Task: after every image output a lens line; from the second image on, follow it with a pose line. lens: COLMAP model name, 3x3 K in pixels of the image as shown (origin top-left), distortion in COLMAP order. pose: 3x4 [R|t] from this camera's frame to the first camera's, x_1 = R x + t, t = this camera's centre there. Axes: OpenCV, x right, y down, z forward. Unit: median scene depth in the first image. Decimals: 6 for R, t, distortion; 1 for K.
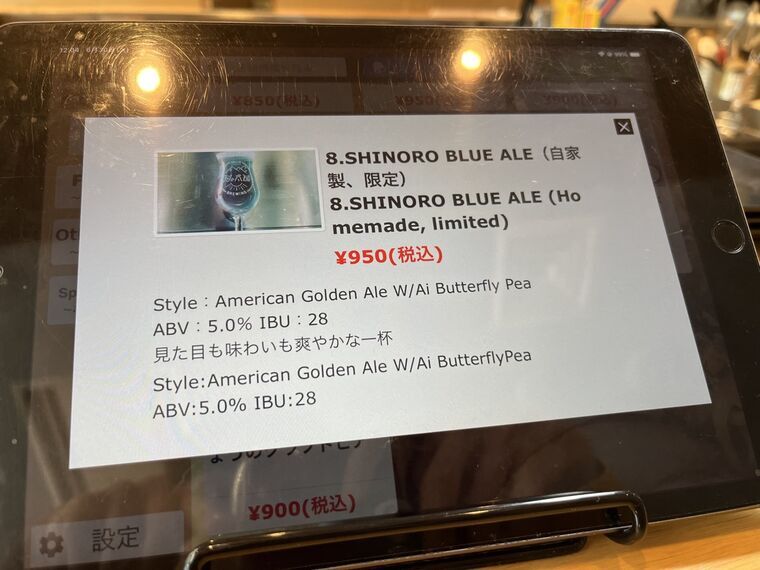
lens RADIAL K [[589.2, 0, 380.8], [0, 589.2, 288.9], [0, 0, 1]] dist [0.071231, -0.132634]
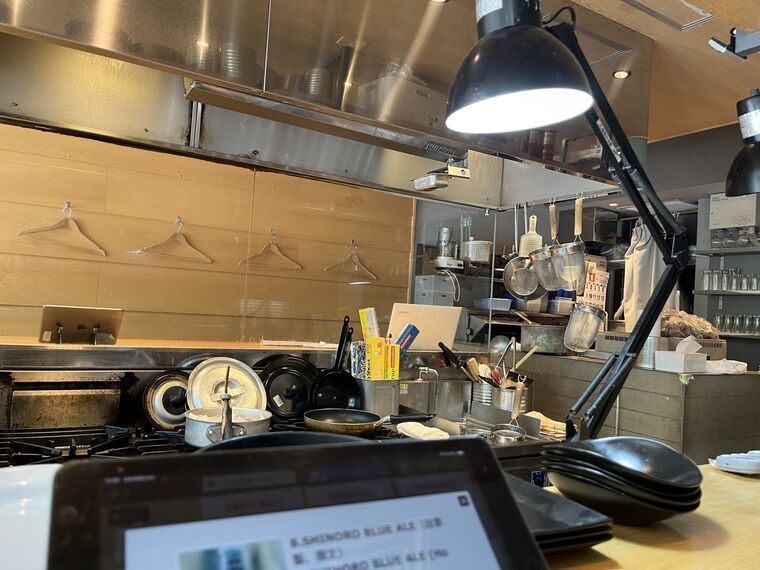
lens RADIAL K [[589.2, 0, 380.8], [0, 589.2, 288.9], [0, 0, 1]] dist [0.071231, -0.132634]
pose [[0.953313, 0.034856, 0.299965, -0.359043], [0.110631, 0.883947, -0.454310, -0.082669], [-0.280989, 0.466286, 0.838822, -0.654297]]
